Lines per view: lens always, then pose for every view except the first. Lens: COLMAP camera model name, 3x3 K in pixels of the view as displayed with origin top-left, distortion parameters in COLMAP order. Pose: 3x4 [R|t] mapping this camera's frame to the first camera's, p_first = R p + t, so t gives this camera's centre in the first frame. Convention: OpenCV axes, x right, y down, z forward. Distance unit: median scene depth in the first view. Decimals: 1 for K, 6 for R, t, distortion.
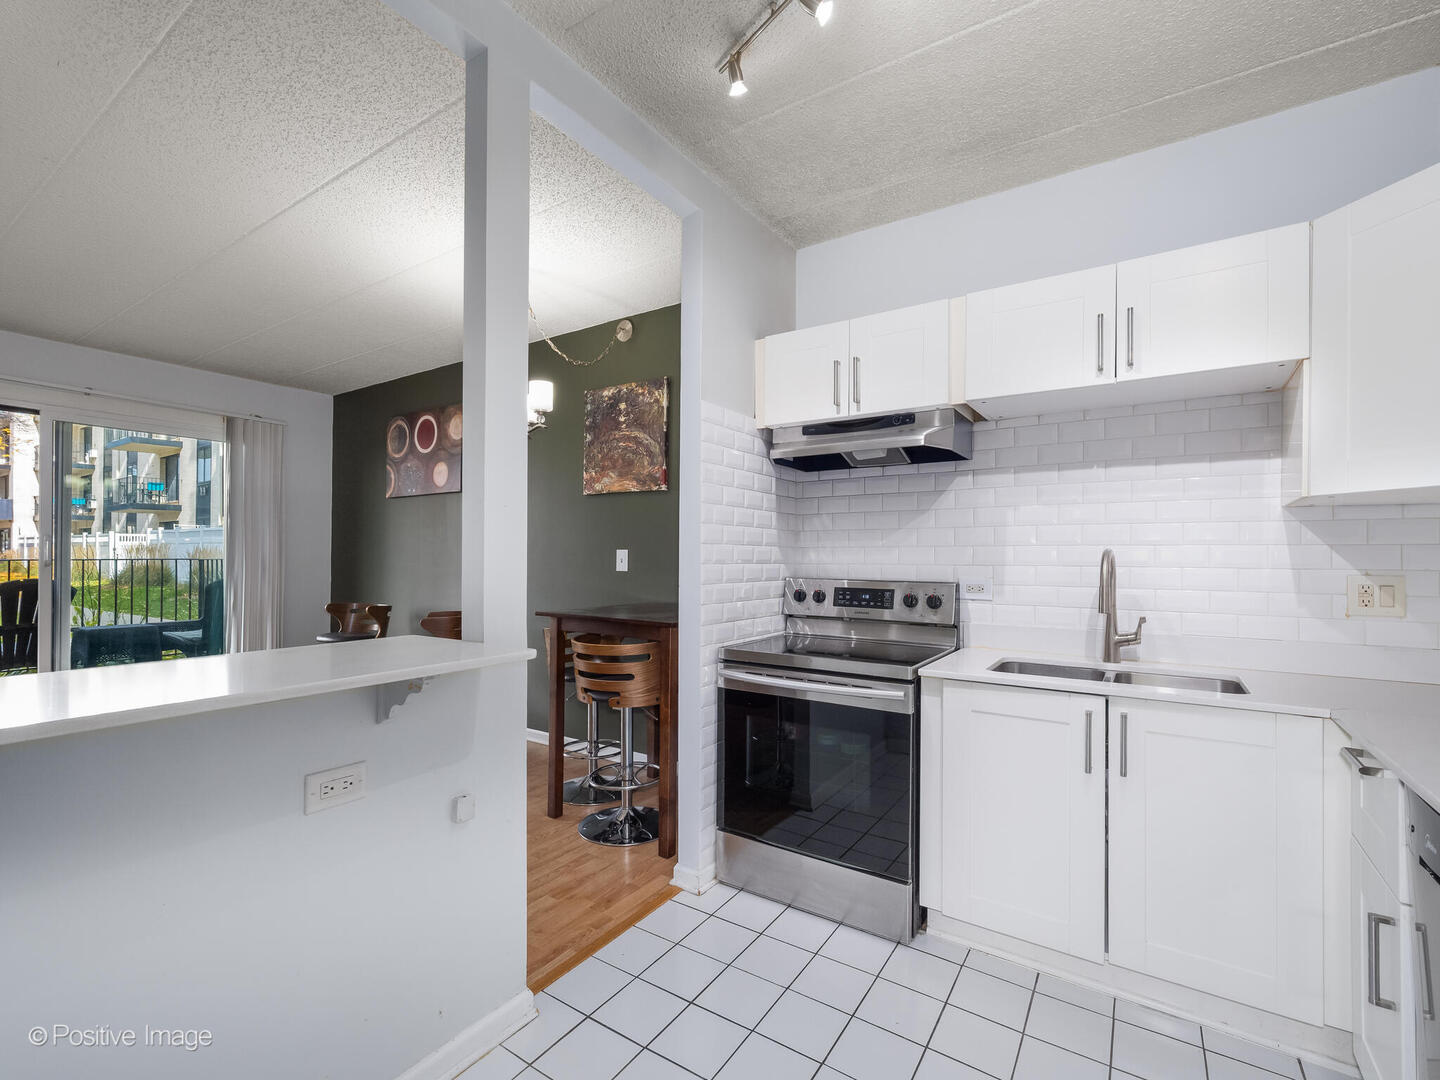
lens RADIAL K [[645.3, 0, 723.1], [0, 645.3, 552.0], [0, 0, 1]] dist [-0.002347, 0.000074]
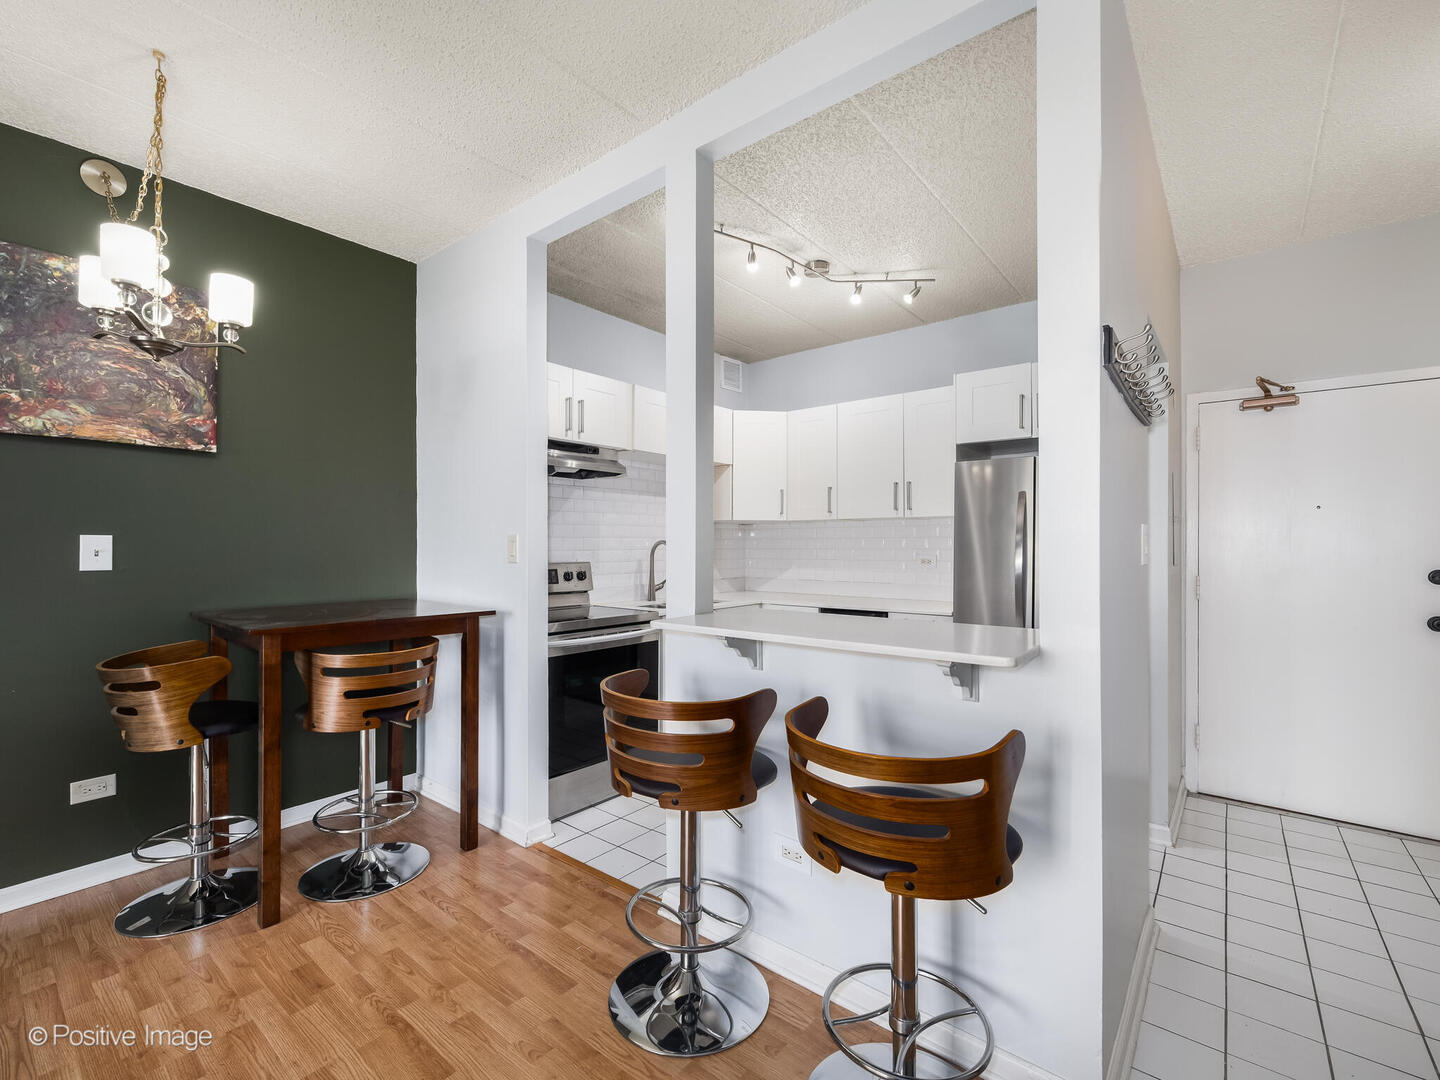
lens RADIAL K [[645.3, 0, 717.7], [0, 645.3, 539.8], [0, 0, 1]] dist [-0.002347, 0.000074]
pose [[0.097133, 0.002099, 0.995269, -0.738072], [-0.005841, 0.999982, -0.001539, -0.001941], [-0.995254, -0.005664, 0.097143, 0.376402]]
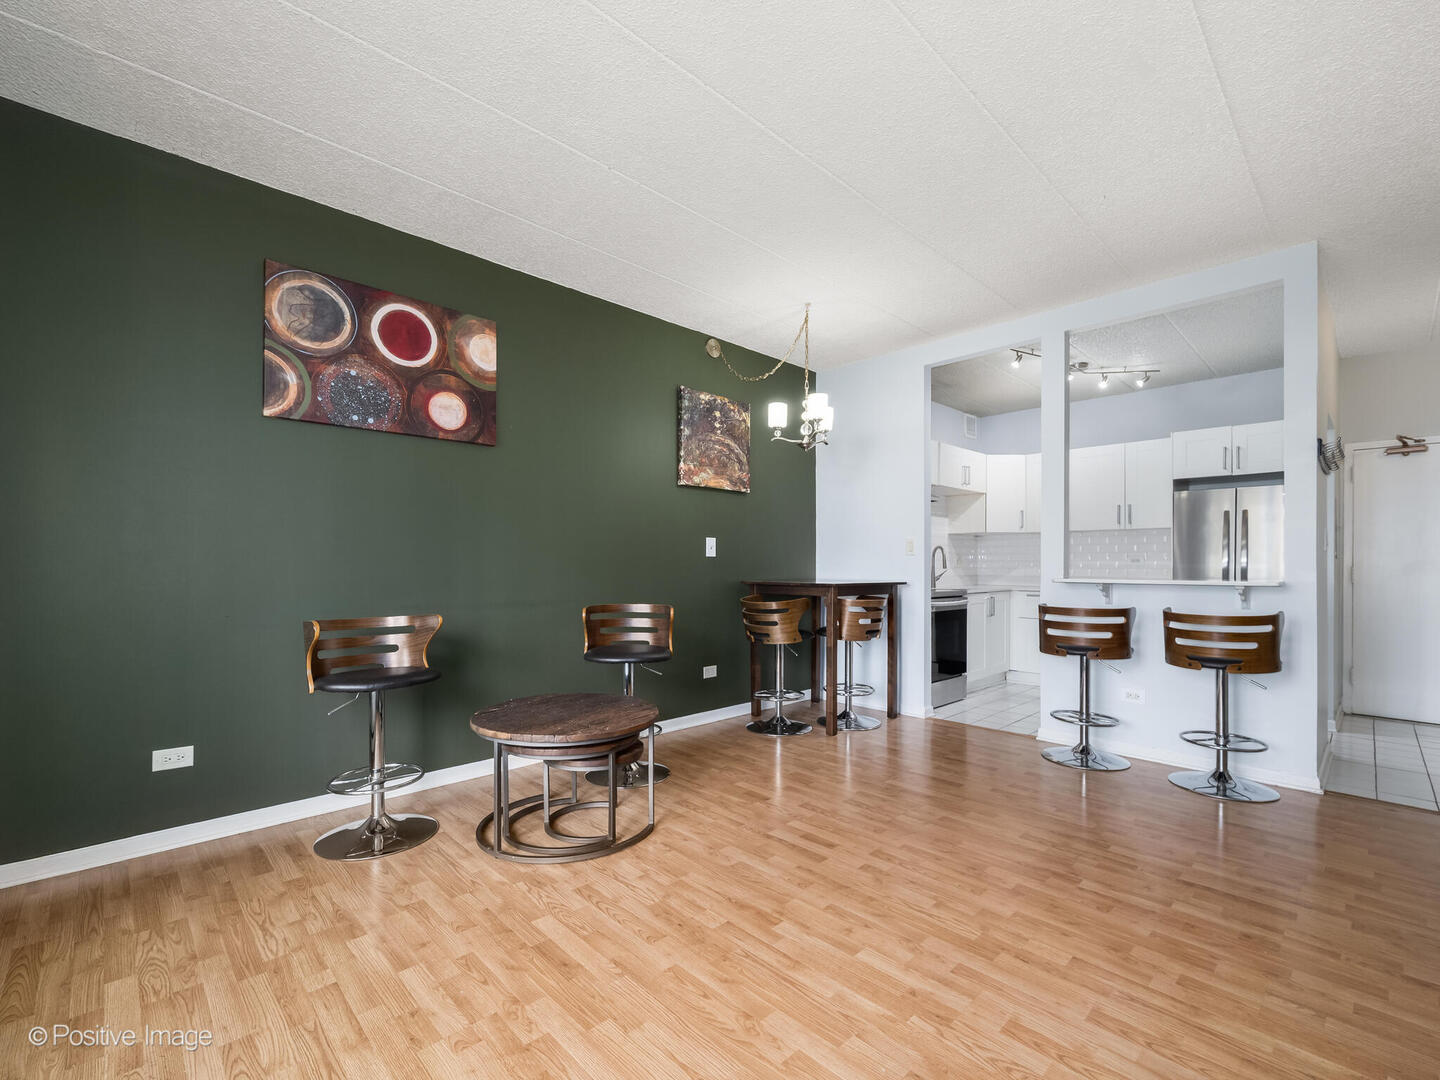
lens RADIAL K [[645.3, 0, 719.8], [0, 645.3, 561.5], [0, 0, 1]] dist [-0.002347, 0.000074]
pose [[0.214966, 0.000515, 0.976621, -1.338683], [-0.007388, 0.999972, 0.001098, 0.038808], [-0.976594, -0.007451, 0.214964, 0.774361]]
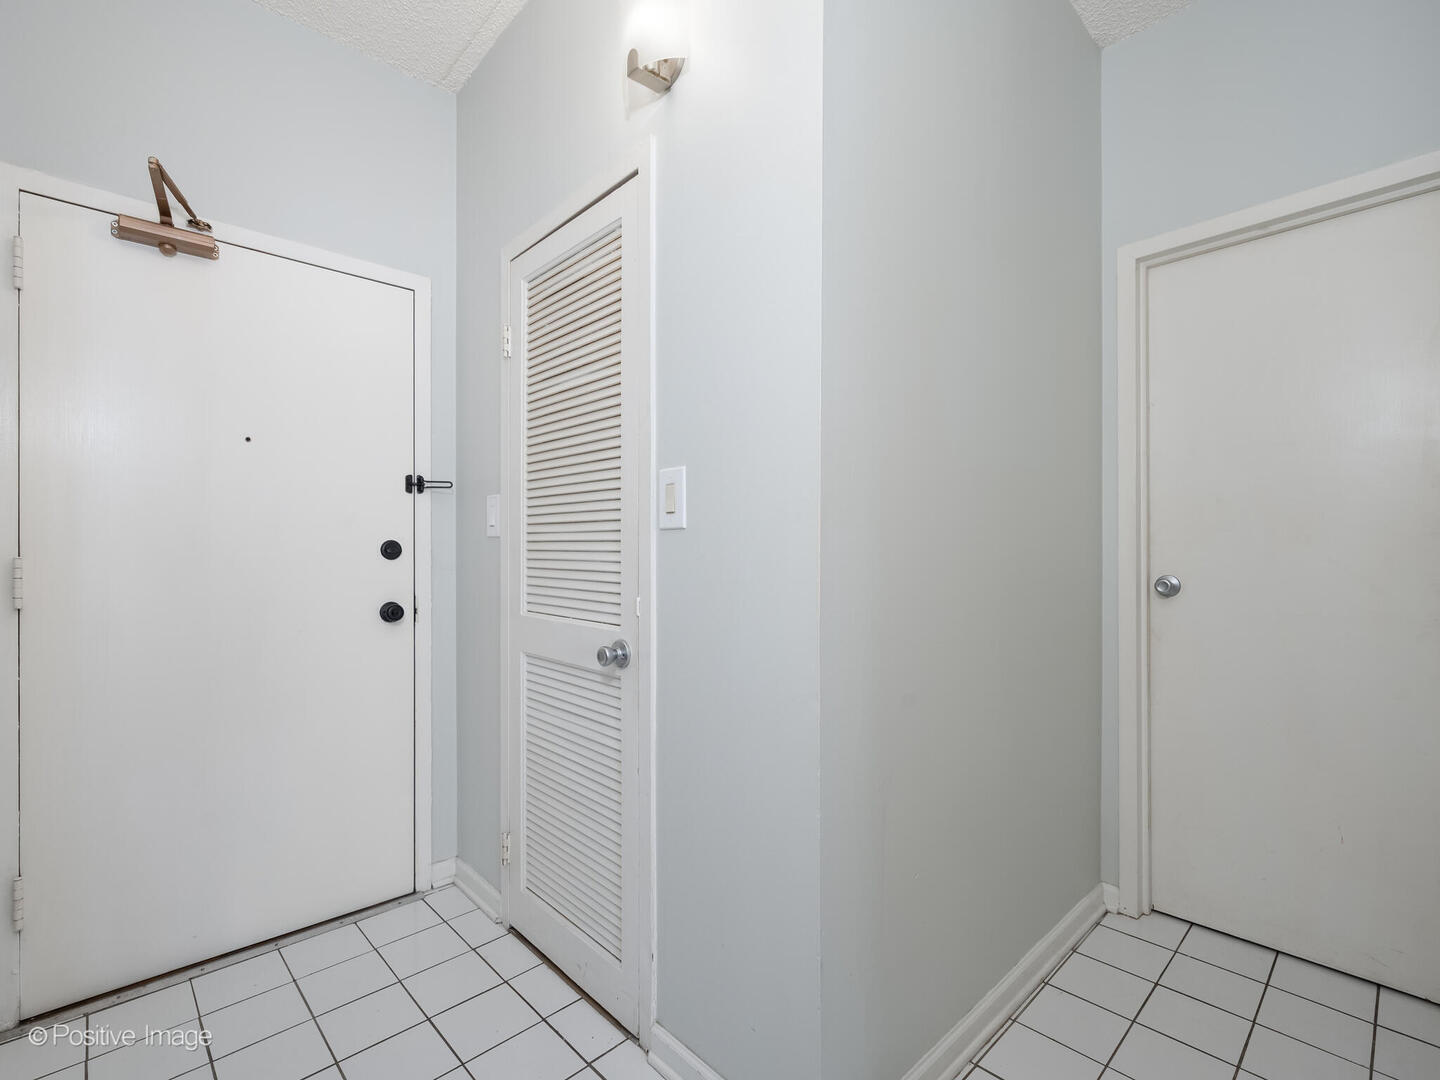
lens RADIAL K [[664.0, 0, 720.6], [0, 664.0, 542.9], [0, 0, 1]] dist [0.000206, 0.000035]
pose [[-0.973974, -0.001957, 0.226653, -0.338555], [-0.003510, 0.999973, -0.006449, 0.038479], [-0.226634, -0.007076, -0.973954, 0.124680]]
